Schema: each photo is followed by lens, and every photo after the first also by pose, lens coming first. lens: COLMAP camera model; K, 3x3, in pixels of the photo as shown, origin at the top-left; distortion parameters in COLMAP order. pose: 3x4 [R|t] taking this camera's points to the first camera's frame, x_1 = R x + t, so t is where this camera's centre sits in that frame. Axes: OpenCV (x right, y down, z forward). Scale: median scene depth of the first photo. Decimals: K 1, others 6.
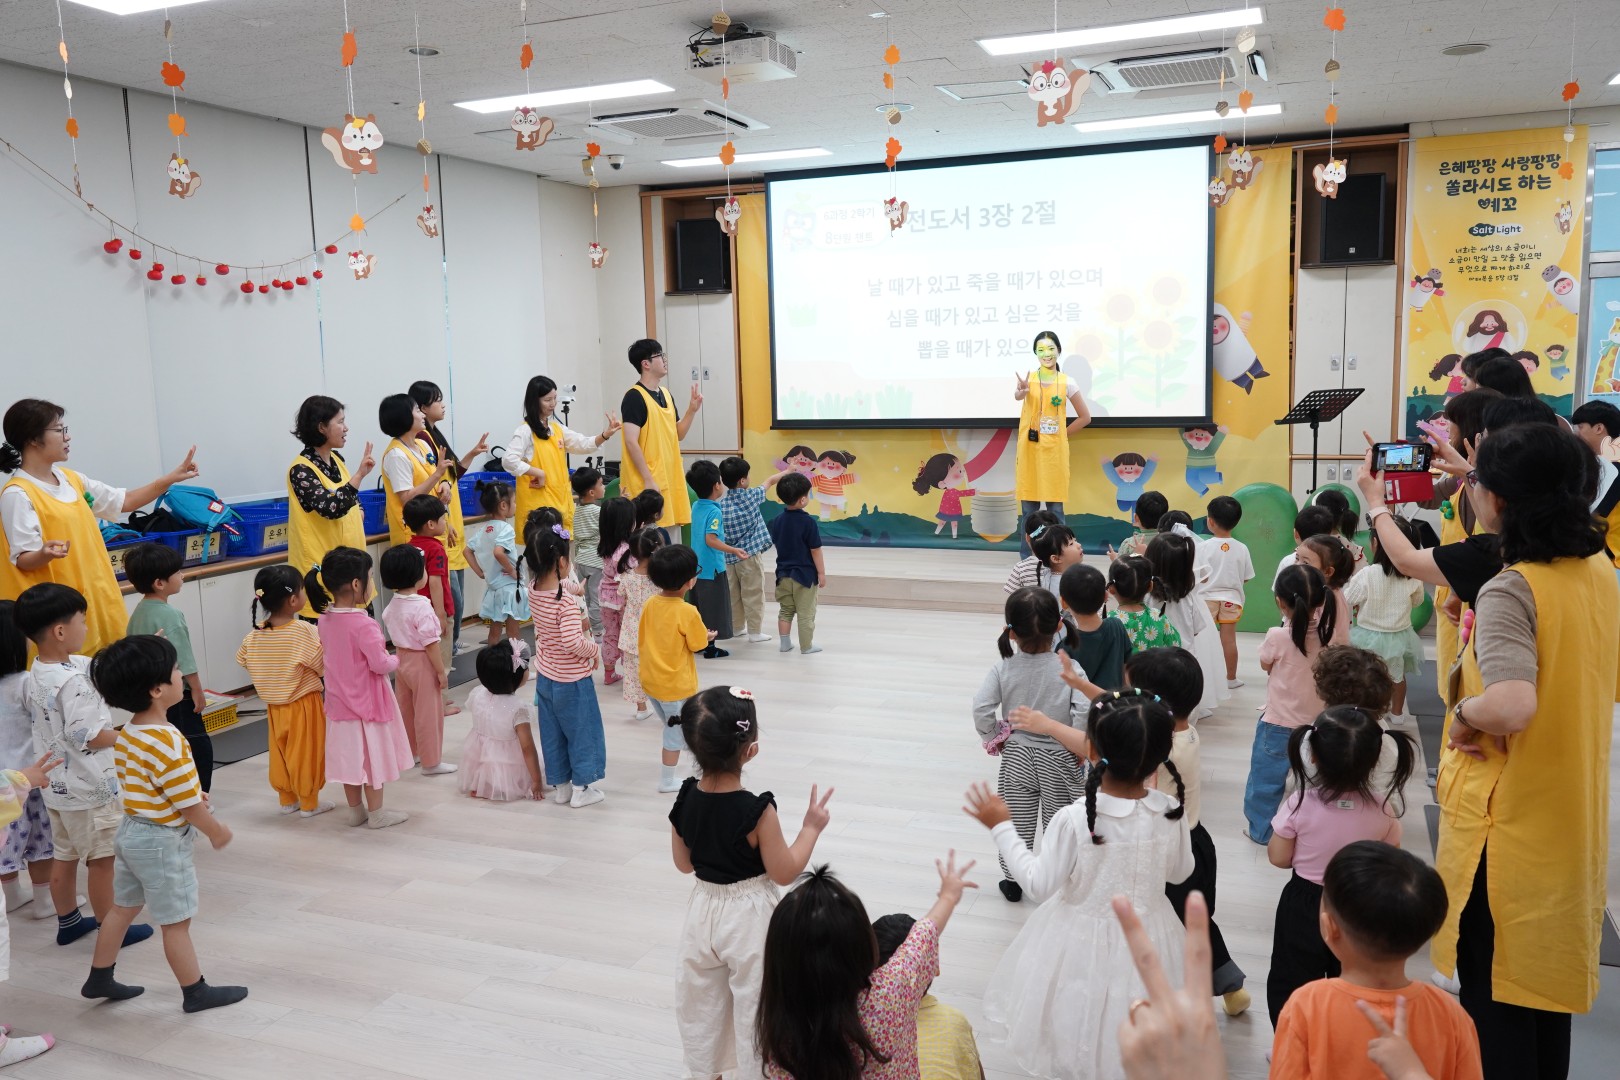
lens RADIAL K [[1318.9, 0, 810.9], [0, 1318.9, 534.3], [0, 0, 1]] dist [-0.054746, -0.001218]
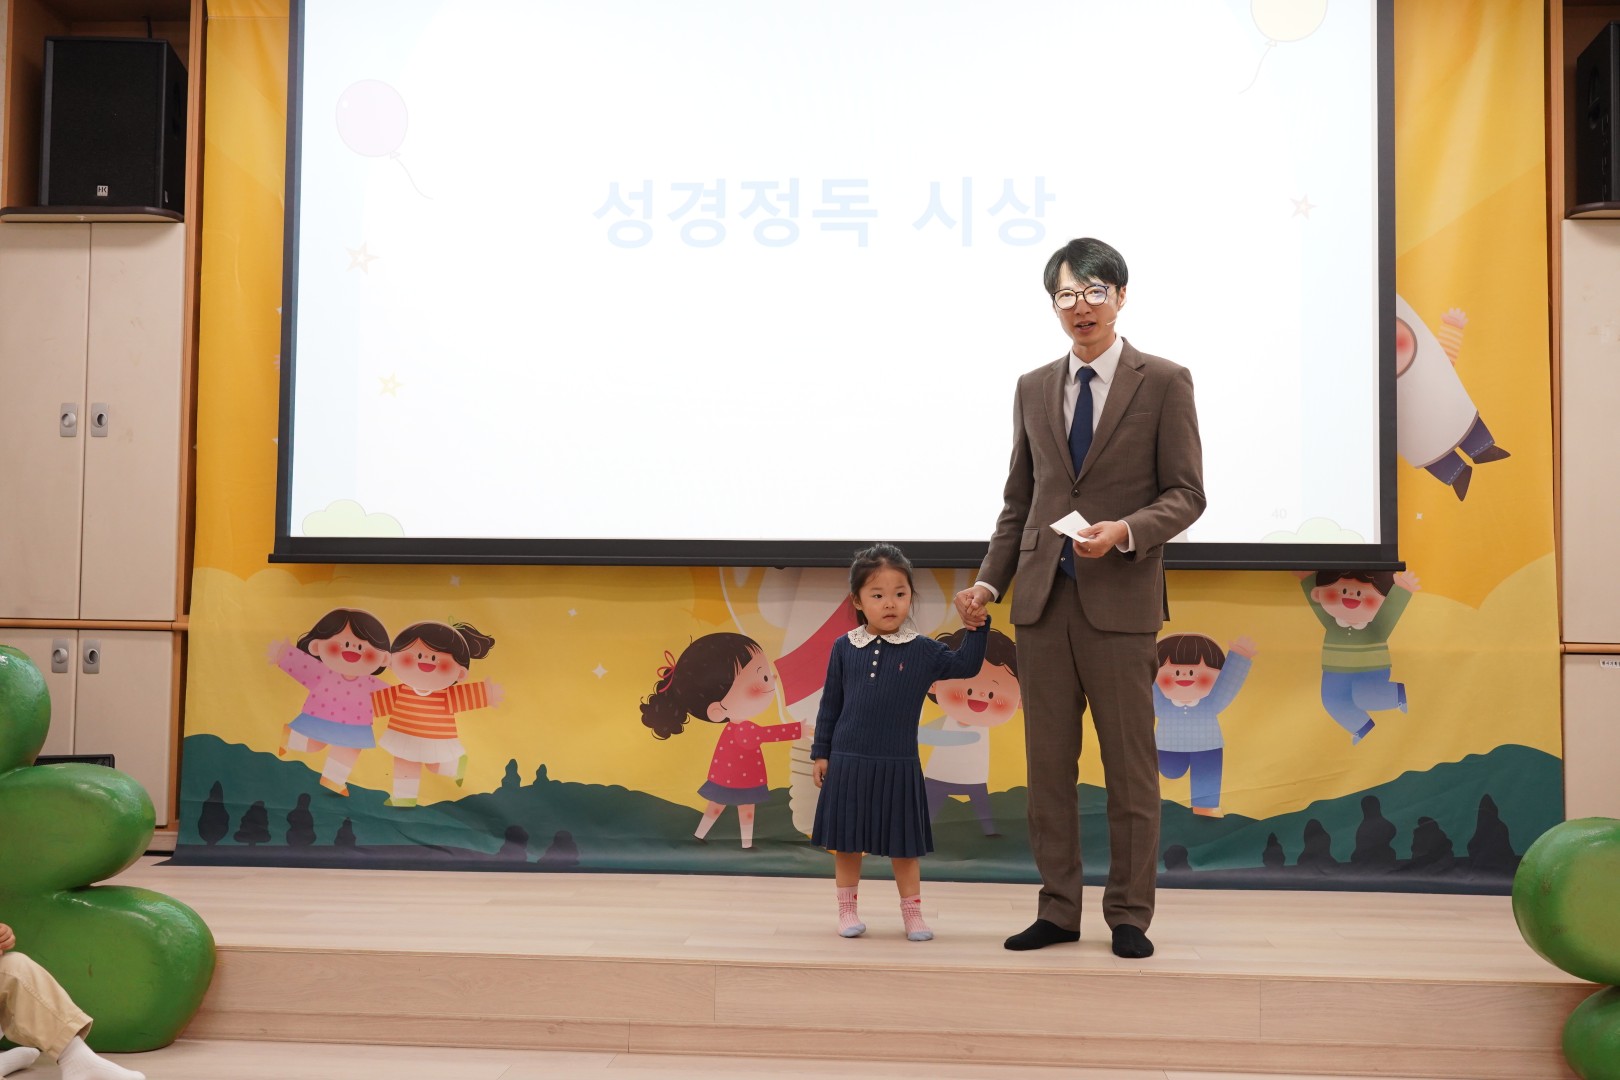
lens RADIAL K [[1682.9, 0, 813.7], [0, 1682.9, 544.8], [0, 0, 1]] dist [0.008839, 0.000000]
pose [[0.950412, 0.055054, 0.306081, -0.031375], [0.006015, 0.980768, -0.195084, 0.012348], [-0.310935, 0.187251, 0.931803, 0.507127]]
